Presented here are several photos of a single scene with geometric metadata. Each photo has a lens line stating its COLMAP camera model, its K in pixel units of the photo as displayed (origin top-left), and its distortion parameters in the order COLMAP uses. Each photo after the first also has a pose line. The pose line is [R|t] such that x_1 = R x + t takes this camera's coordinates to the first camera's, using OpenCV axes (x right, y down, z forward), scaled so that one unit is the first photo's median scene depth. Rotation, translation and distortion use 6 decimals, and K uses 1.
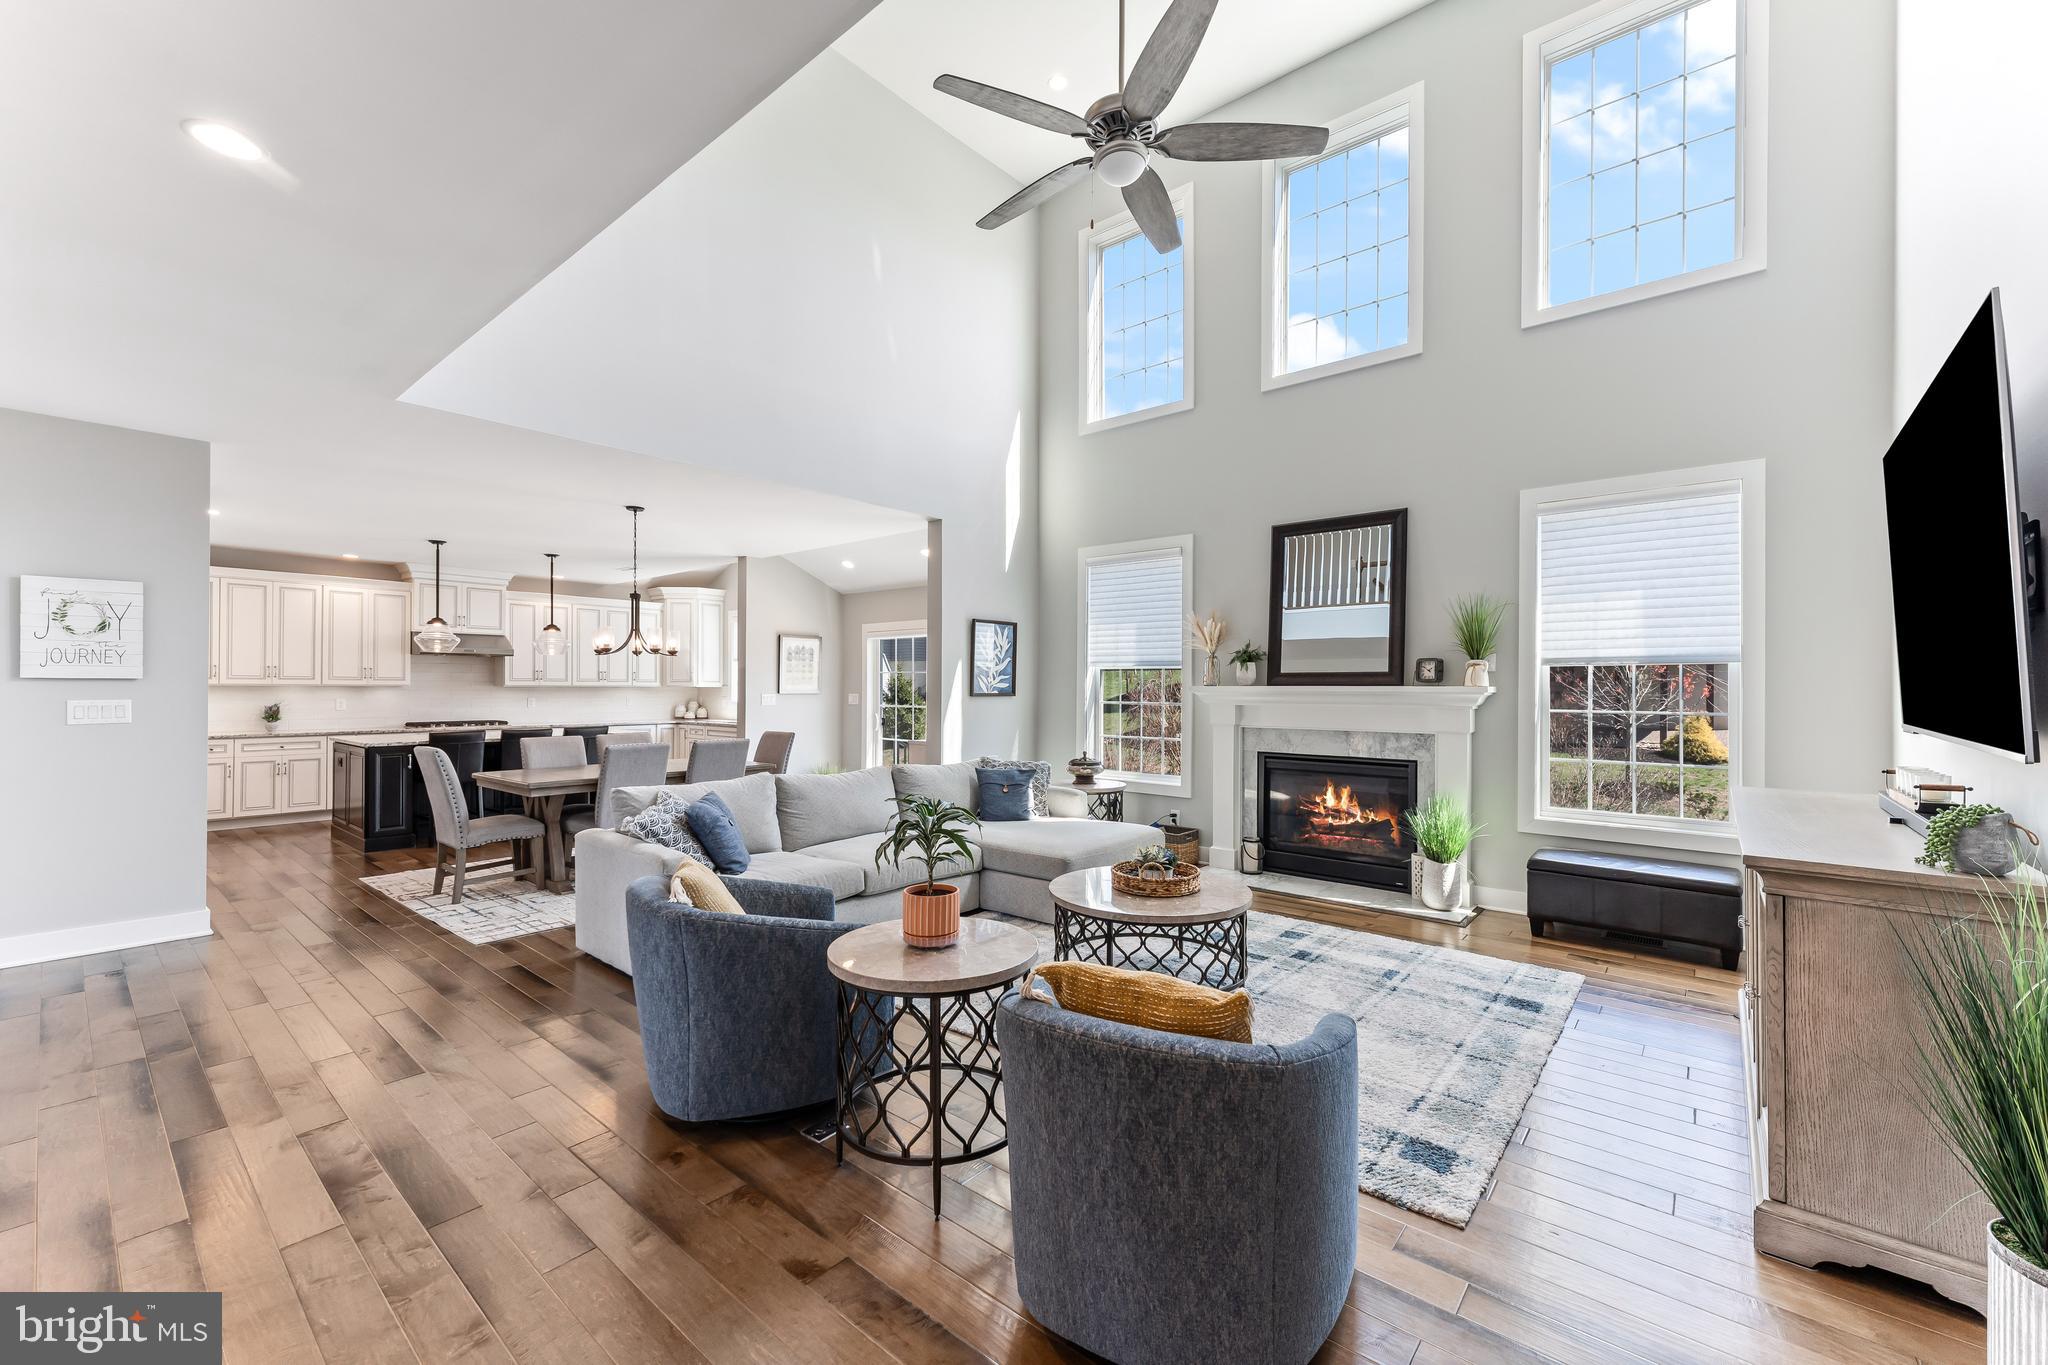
lens RADIAL K [[818.7, 0, 1024.0], [0, 818.7, 682.5], [0, 0, 1]] dist [-0.001623, -0.000011]
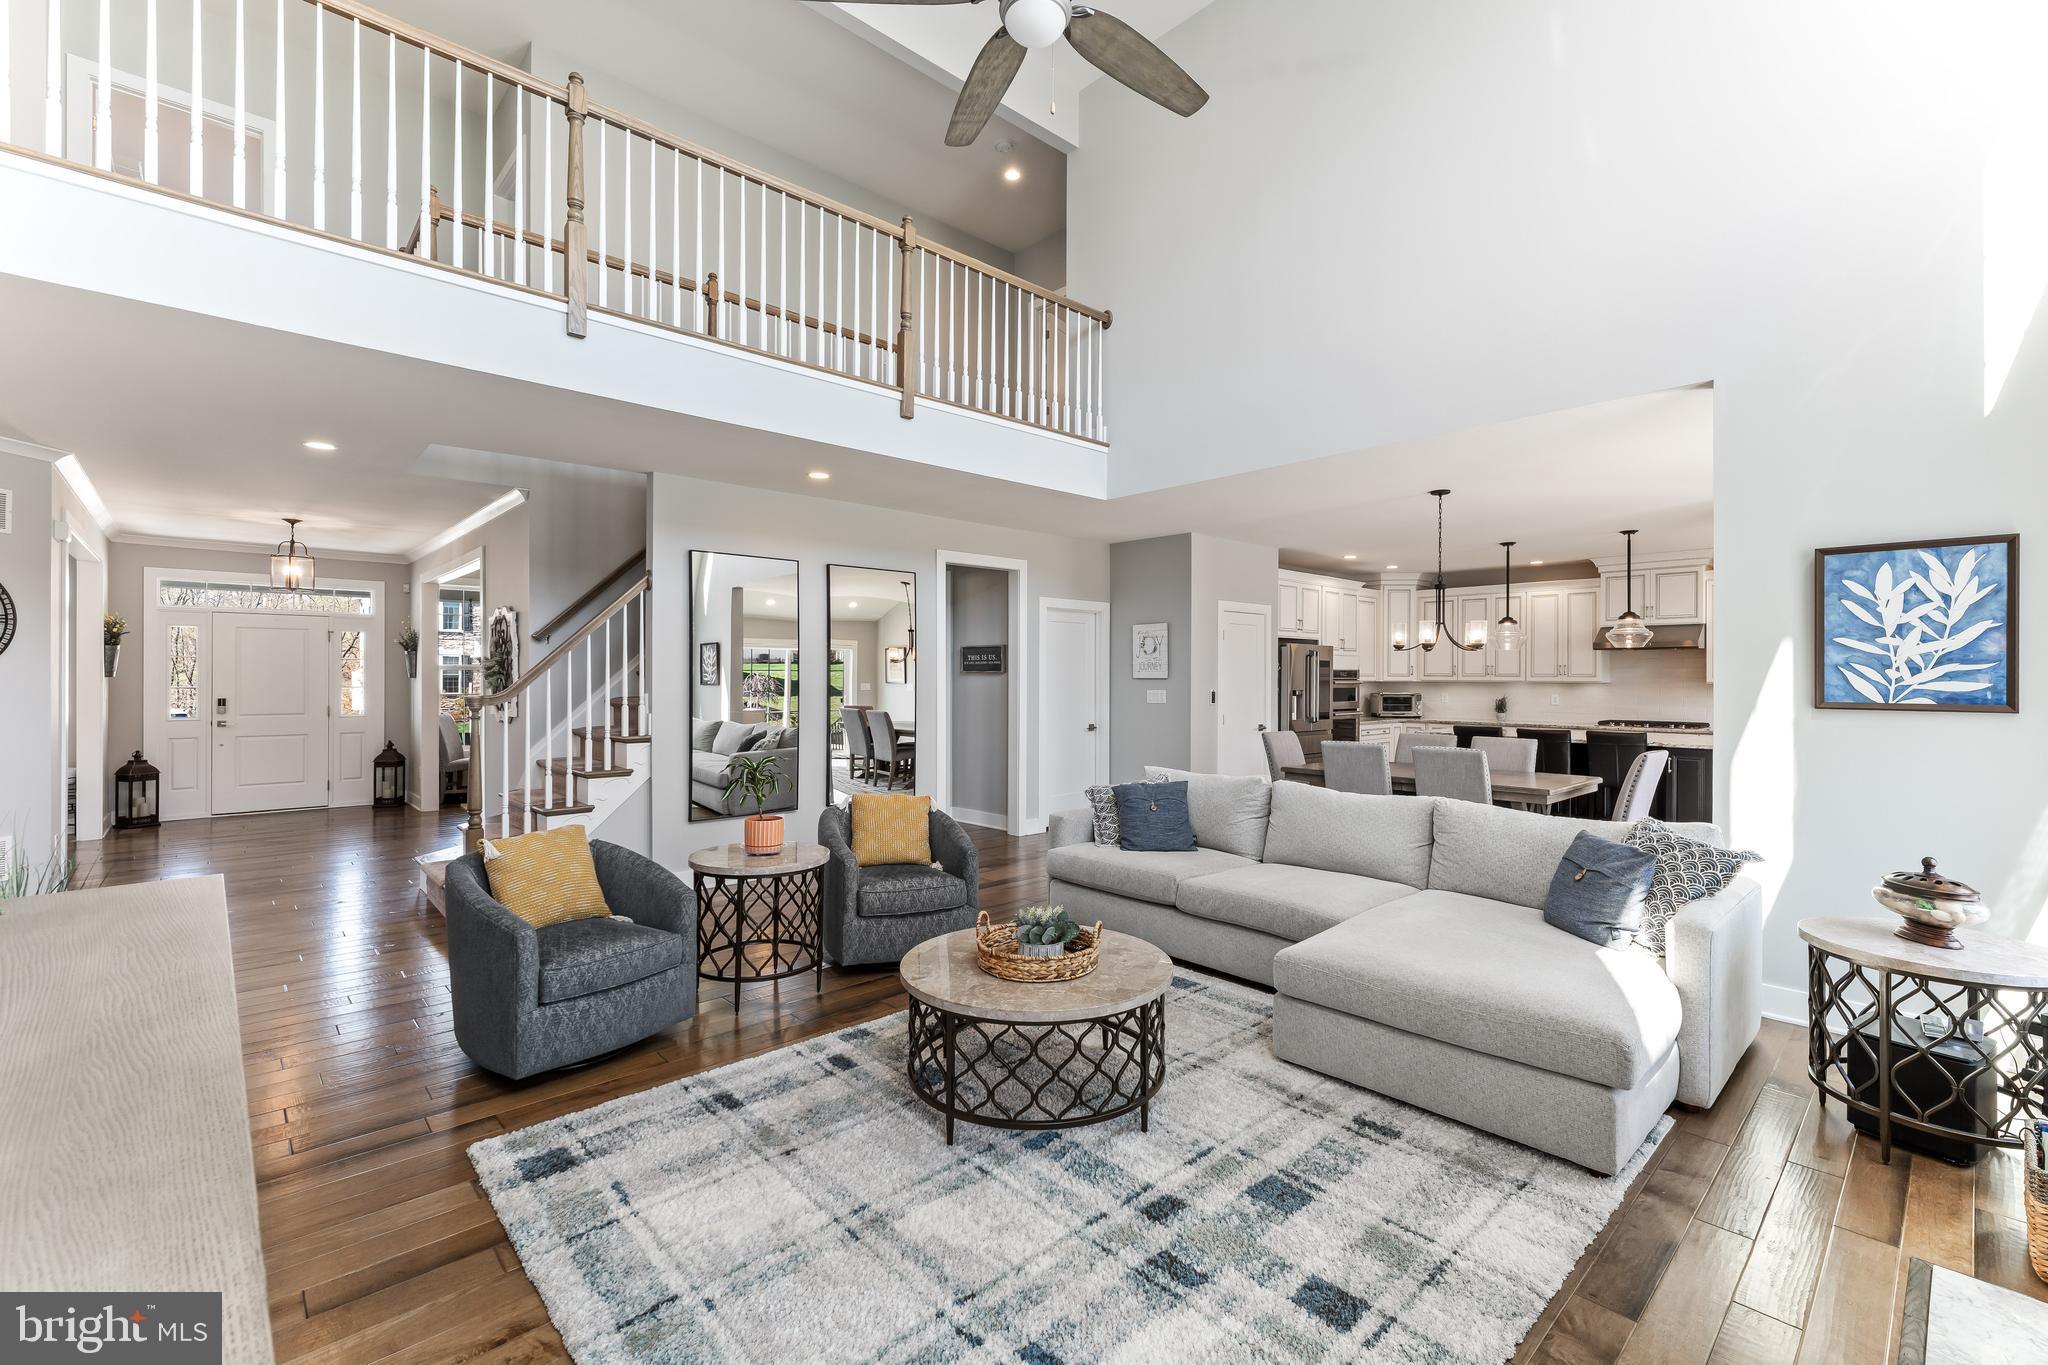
lens RADIAL K [[879.6, 0, 1032.7], [0, 879.6, 675.6], [0, 0, 1]] dist [0.010174, 0.000119]
pose [[-0.124560, -0.004665, -0.992201, 0.620254], [0.001972, 0.999986, -0.004949, -0.000897], [0.992210, -0.002573, -0.124549, 0.718418]]
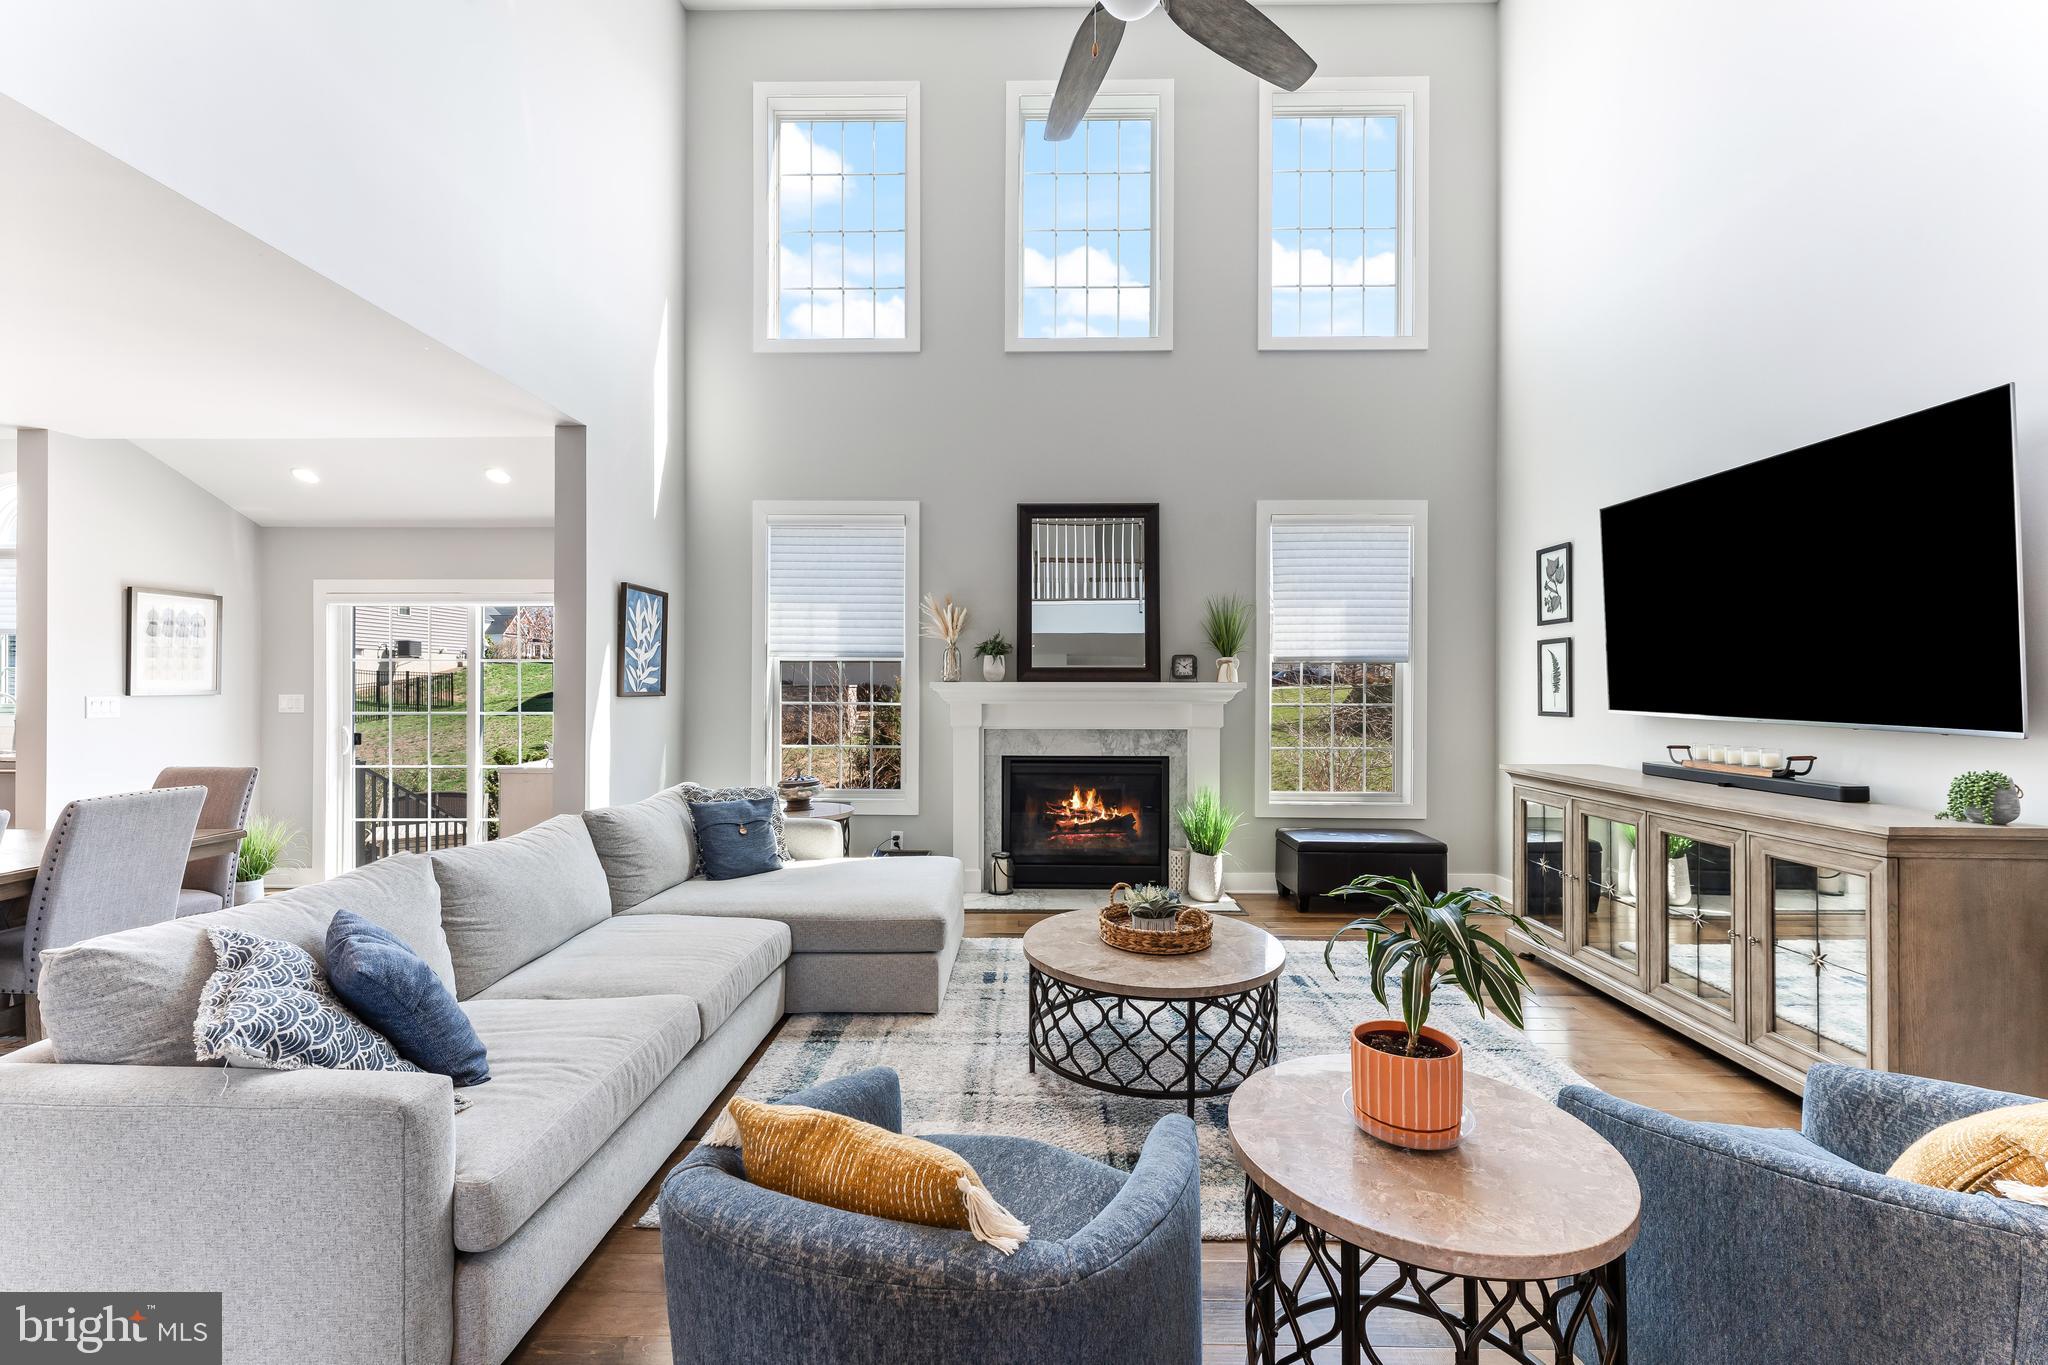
lens RADIAL K [[838.1, 0, 1024.0], [0, 838.1, 682.5], [0, 0, 1]] dist [-0.000838, -0.000370]
pose [[0.774989, -0.000281, 0.631975, -0.290110], [-0.002979, 0.999987, 0.004098, 0.001083], [-0.631968, -0.005058, 0.774978, 0.299021]]
